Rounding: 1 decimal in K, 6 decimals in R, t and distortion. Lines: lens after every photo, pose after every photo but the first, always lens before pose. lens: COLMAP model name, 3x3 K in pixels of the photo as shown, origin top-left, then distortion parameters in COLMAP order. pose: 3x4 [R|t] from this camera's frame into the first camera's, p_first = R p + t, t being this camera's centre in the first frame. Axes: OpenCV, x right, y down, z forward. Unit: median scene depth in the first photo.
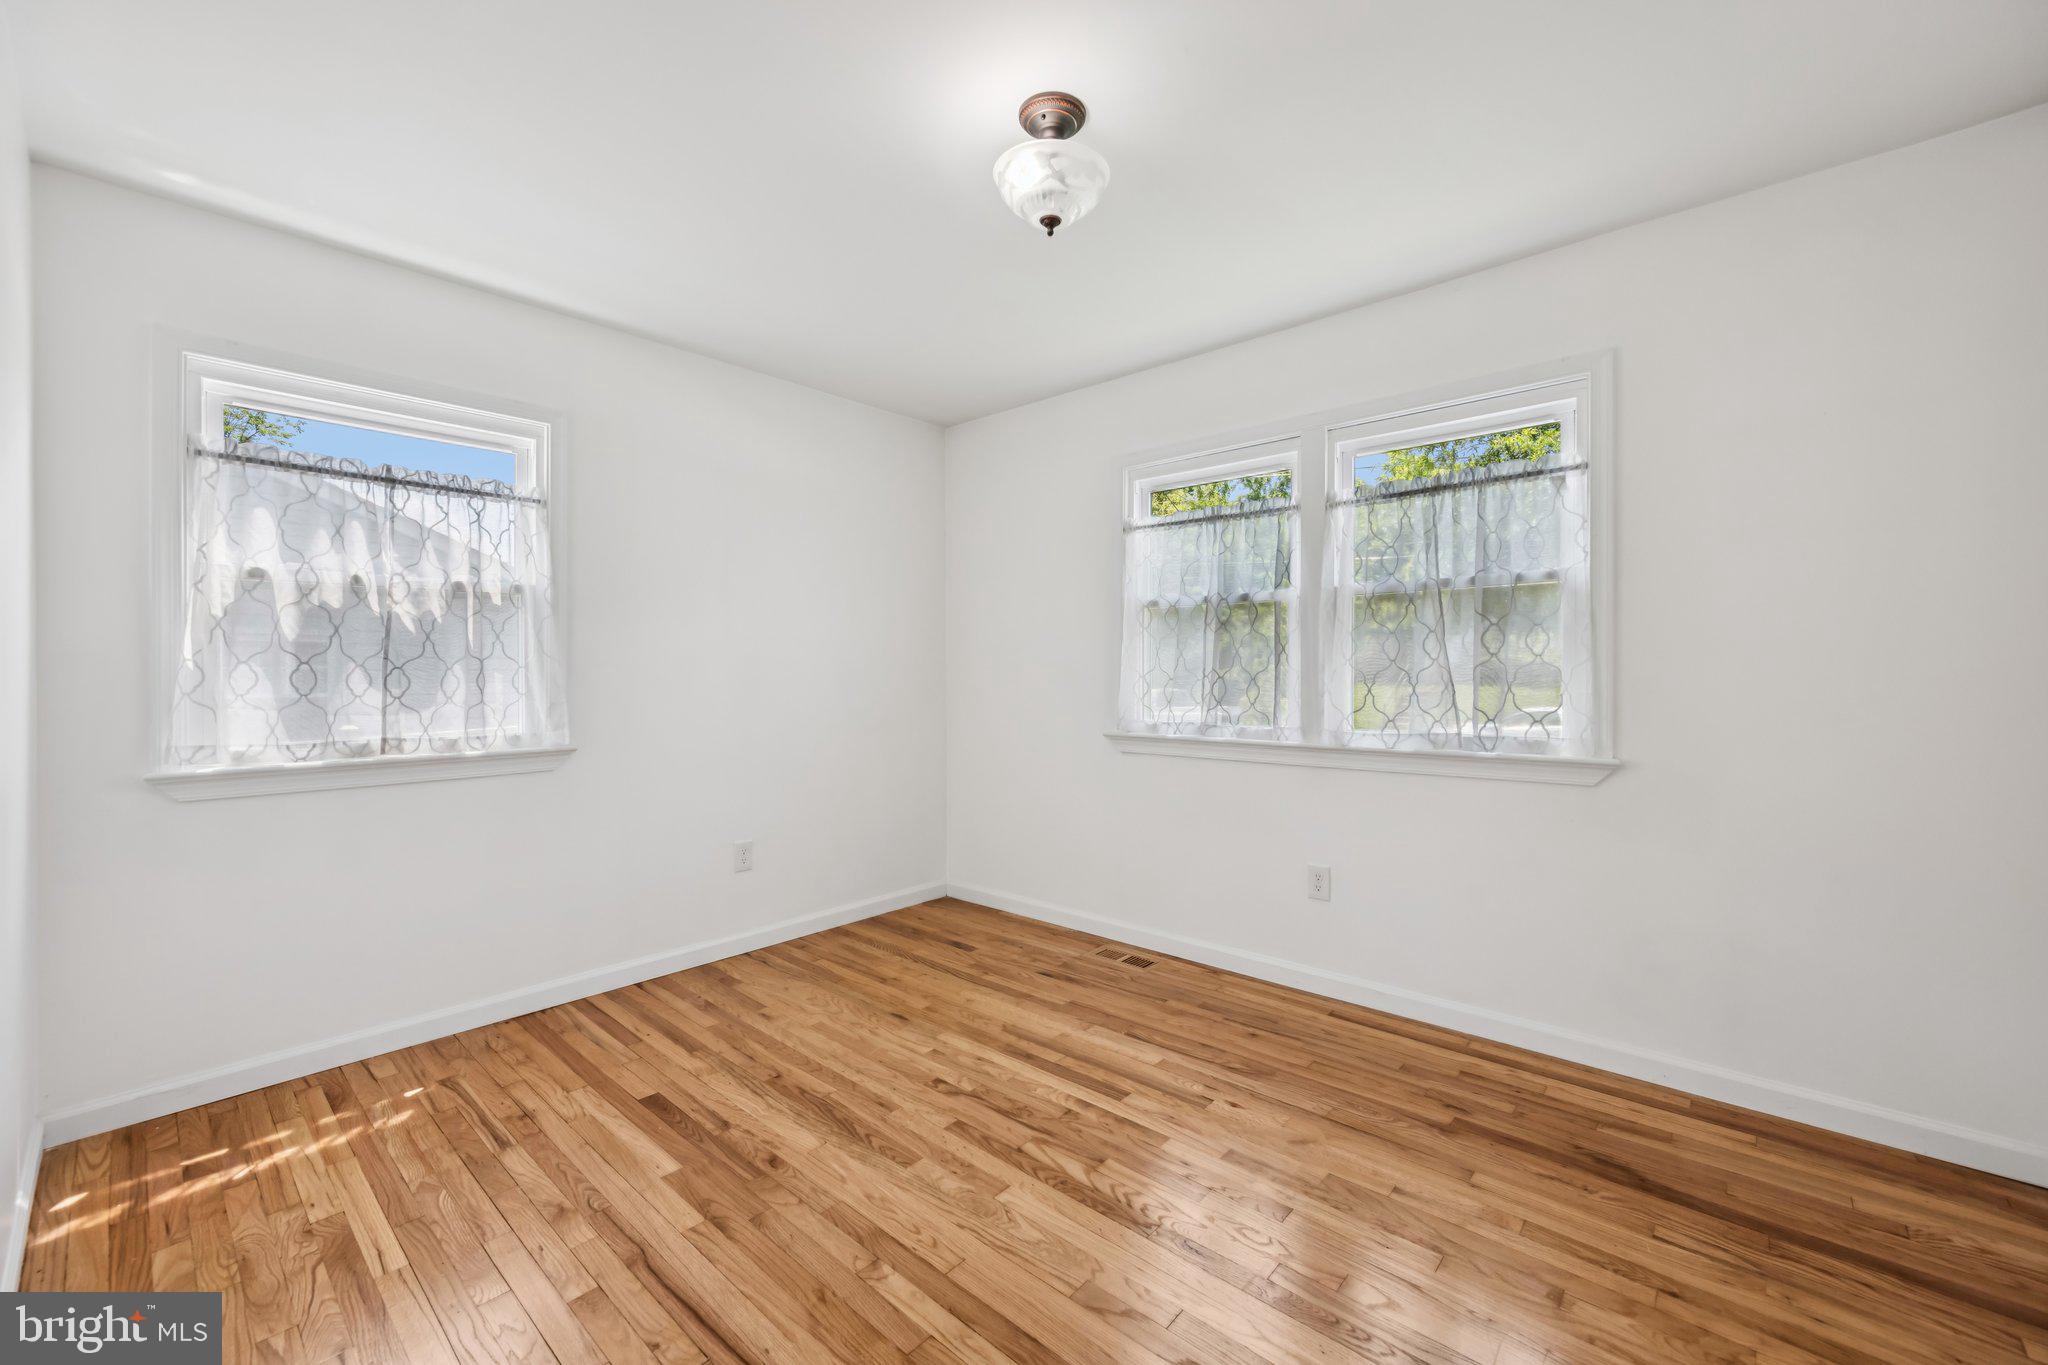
lens RADIAL K [[811.2, 0, 1011.2], [0, 811.2, 686.6], [0, 0, 1]] dist [-0.002100, -0.000272]
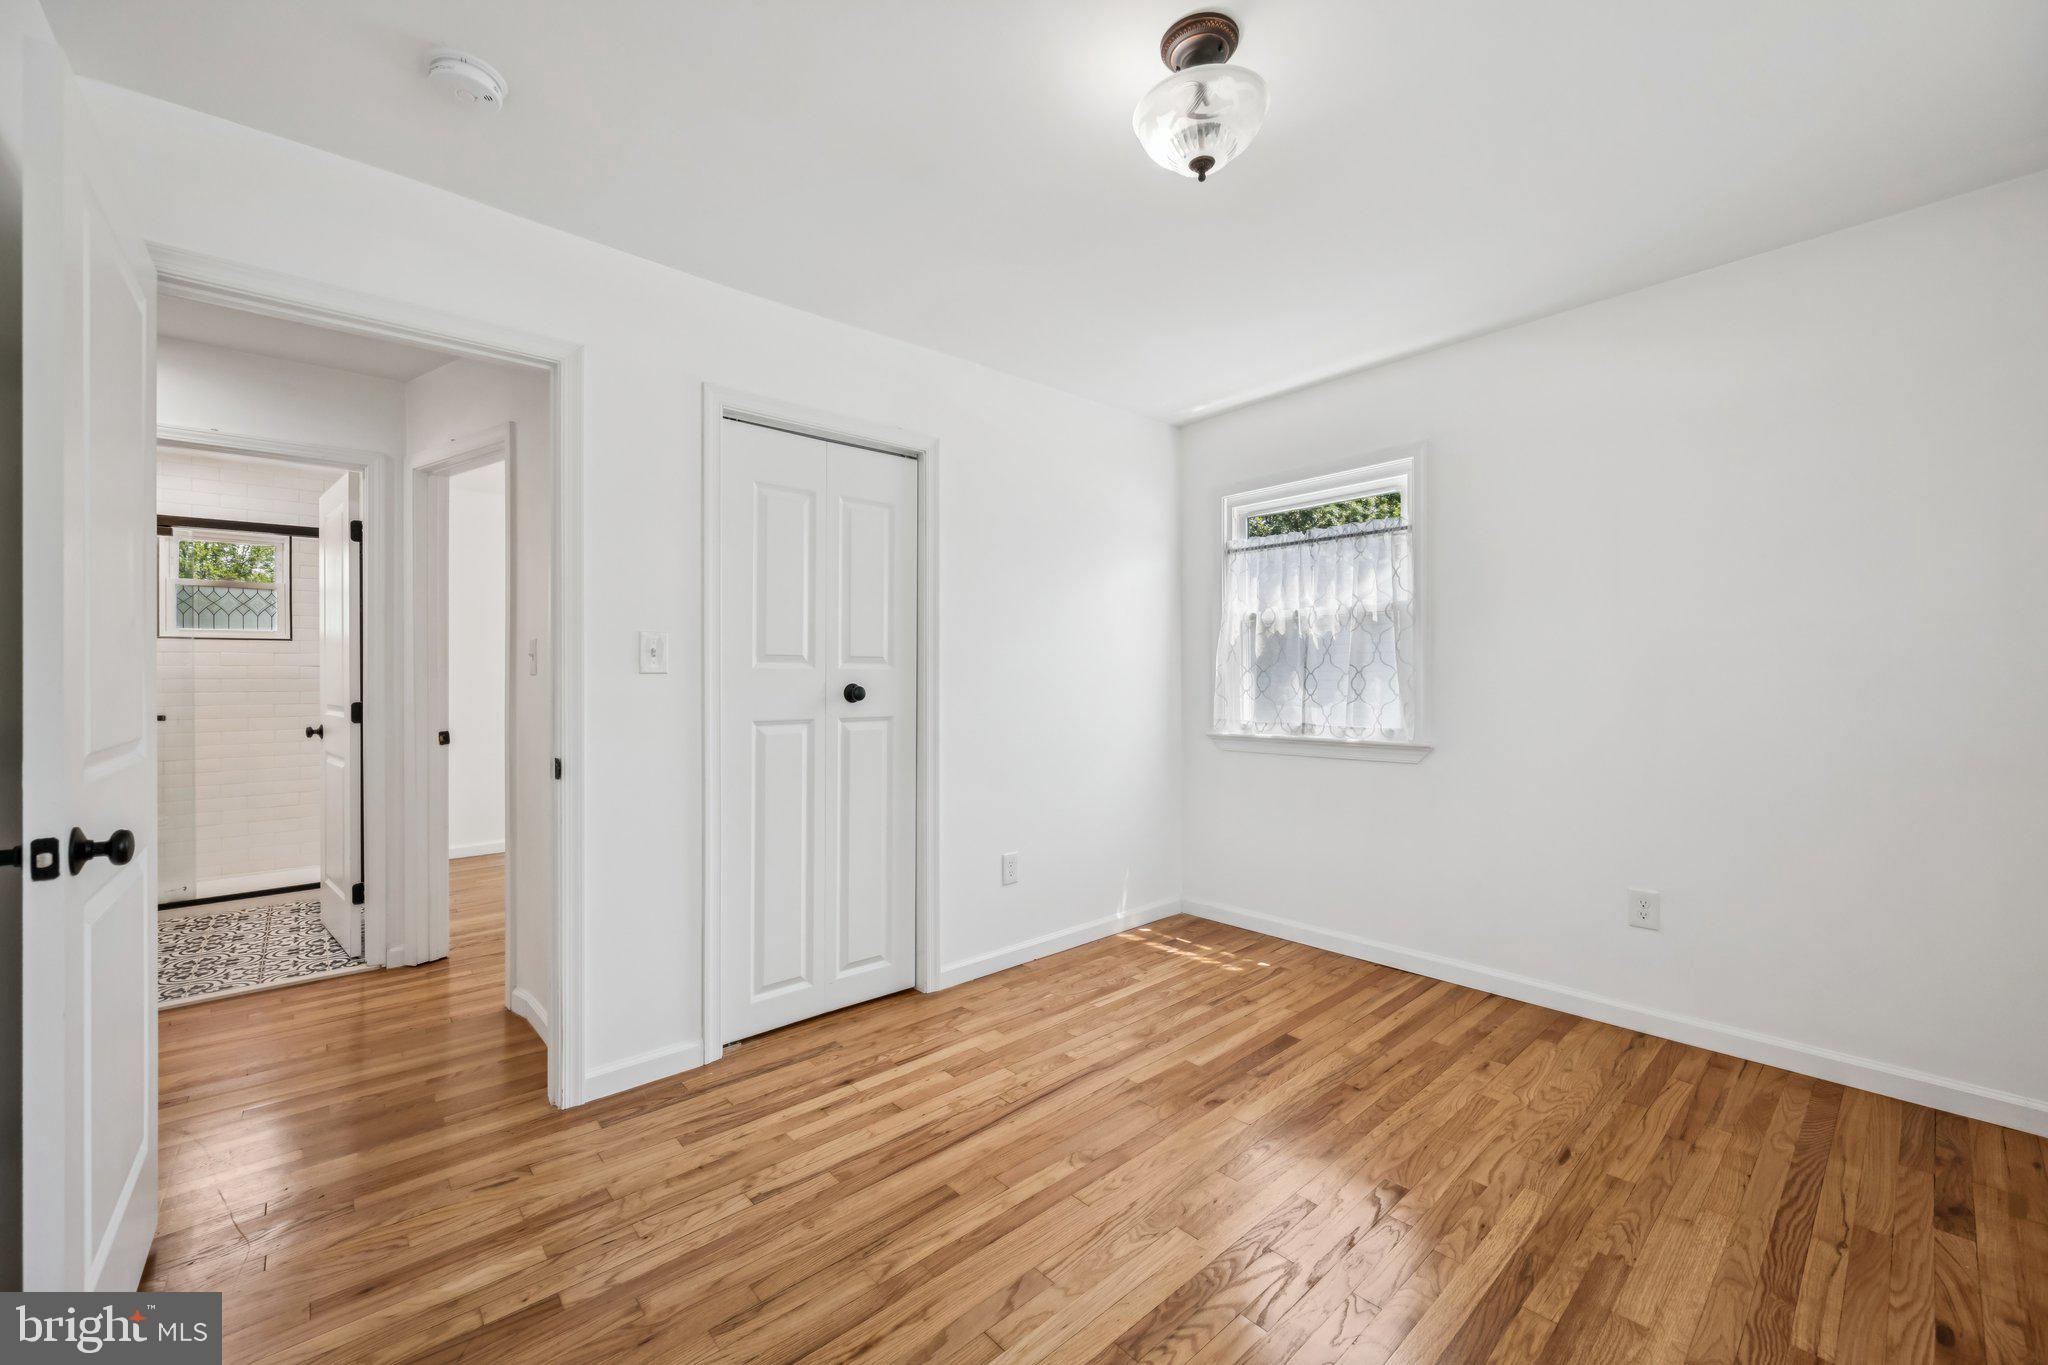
lens RADIAL K [[811.2, 0, 1041.0], [0, 811.2, 683.5], [0, 0, 1]] dist [-0.002100, -0.000272]
pose [[-0.097641, 0.010412, -0.995167, 0.734324], [-0.009020, 0.999895, 0.011347, -0.019221], [0.995181, 0.010084, -0.097537, 0.718343]]
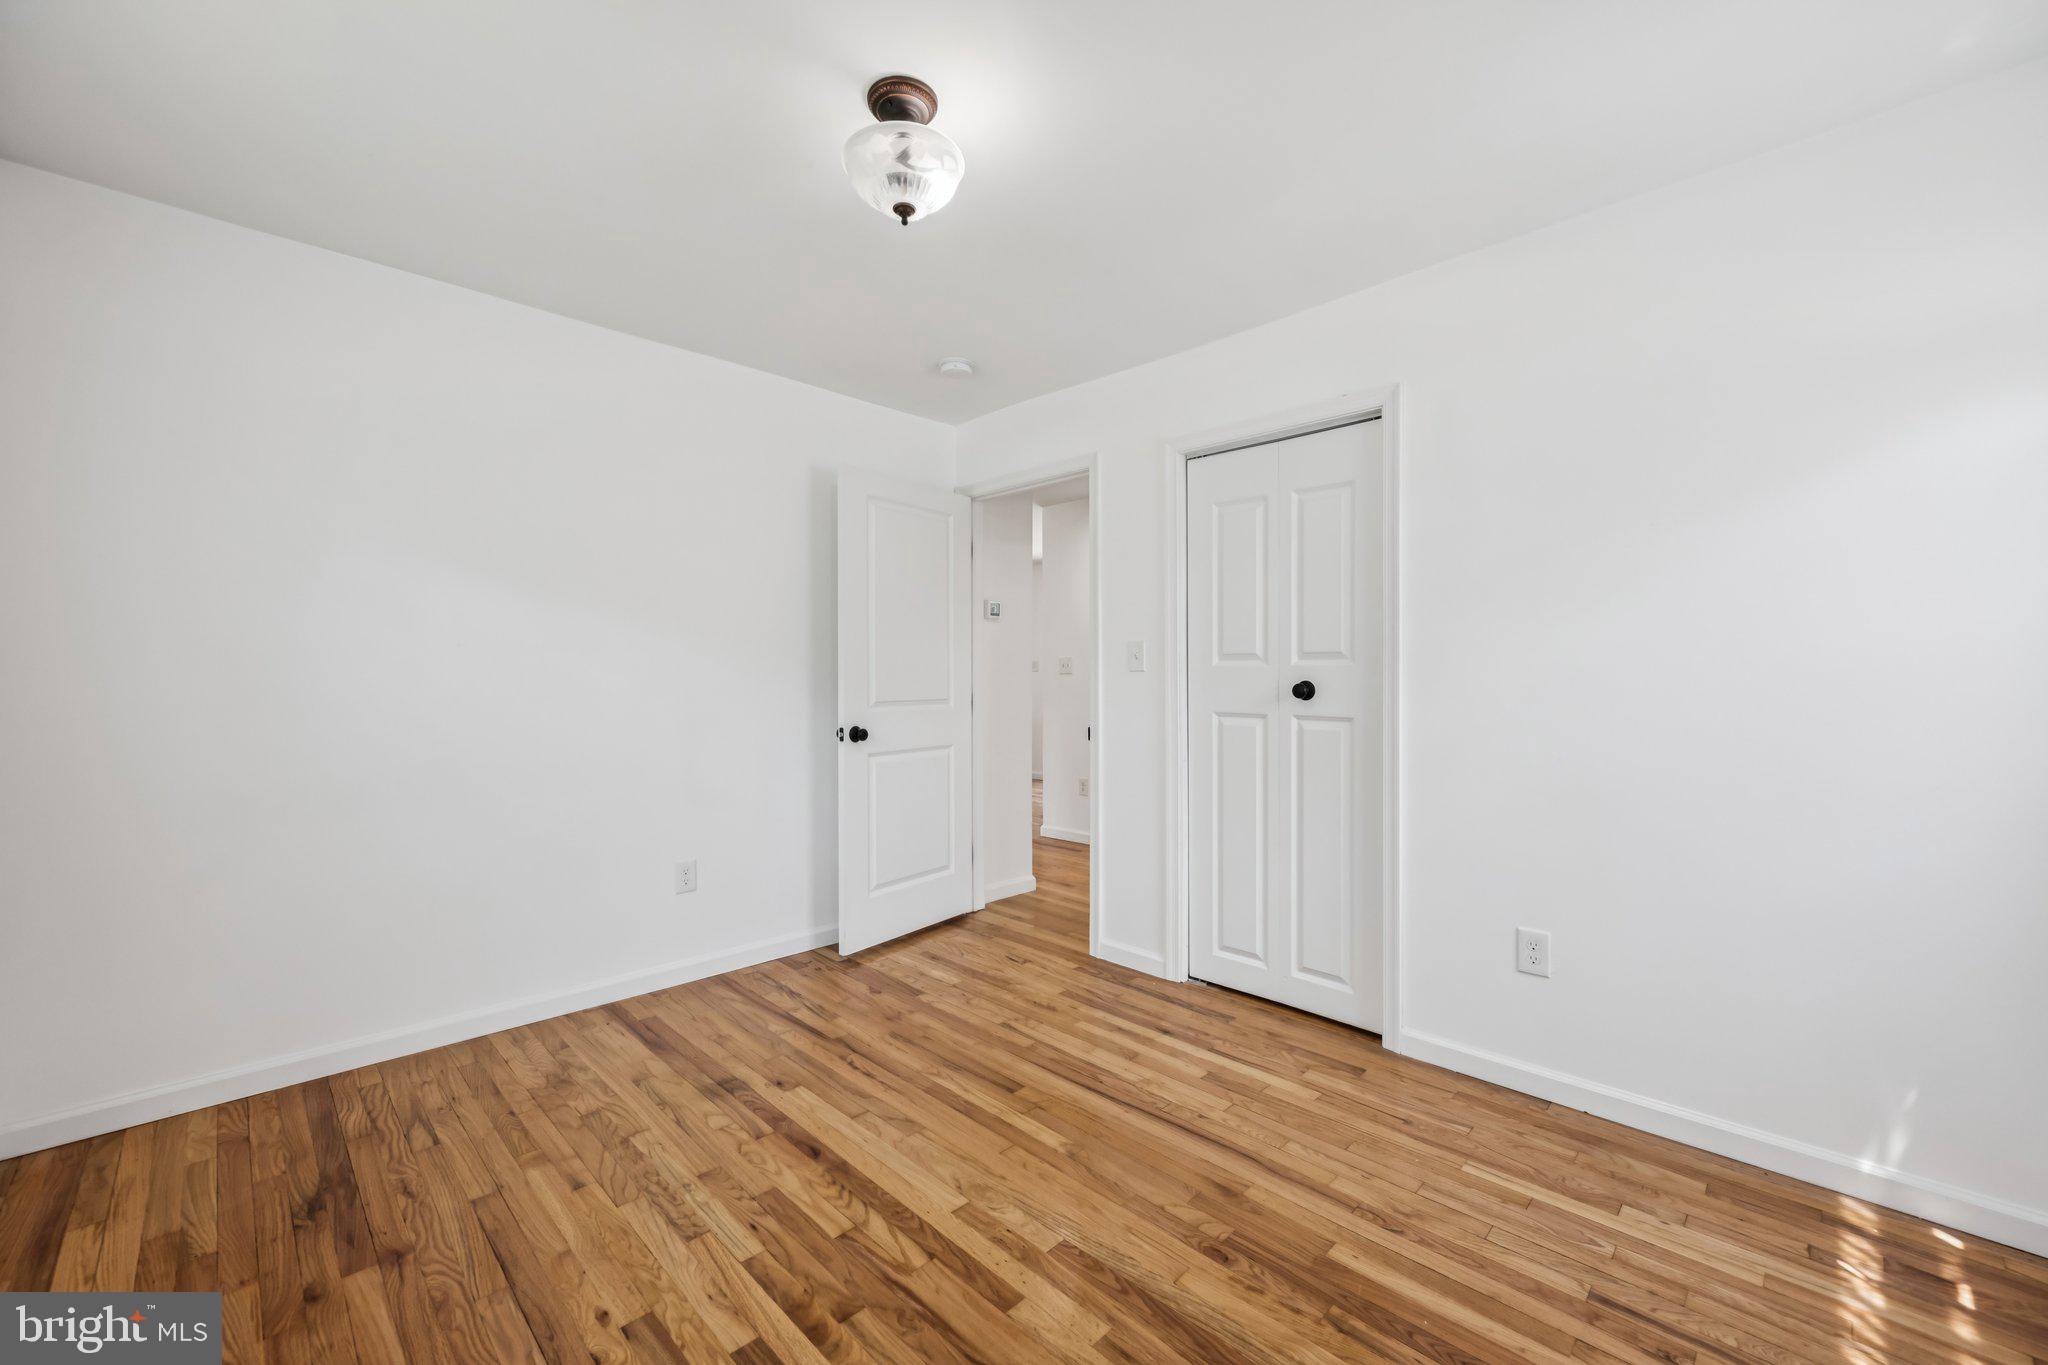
lens RADIAL K [[811.2, 0, 1003.3], [0, 811.2, 688.9], [0, 0, 1]] dist [-0.002100, -0.000272]
pose [[-0.997996, 0.002574, 0.063228, -0.099429], [0.004451, 0.999553, 0.029571, -0.027521], [-0.063123, 0.029793, -0.997561, 1.537231]]
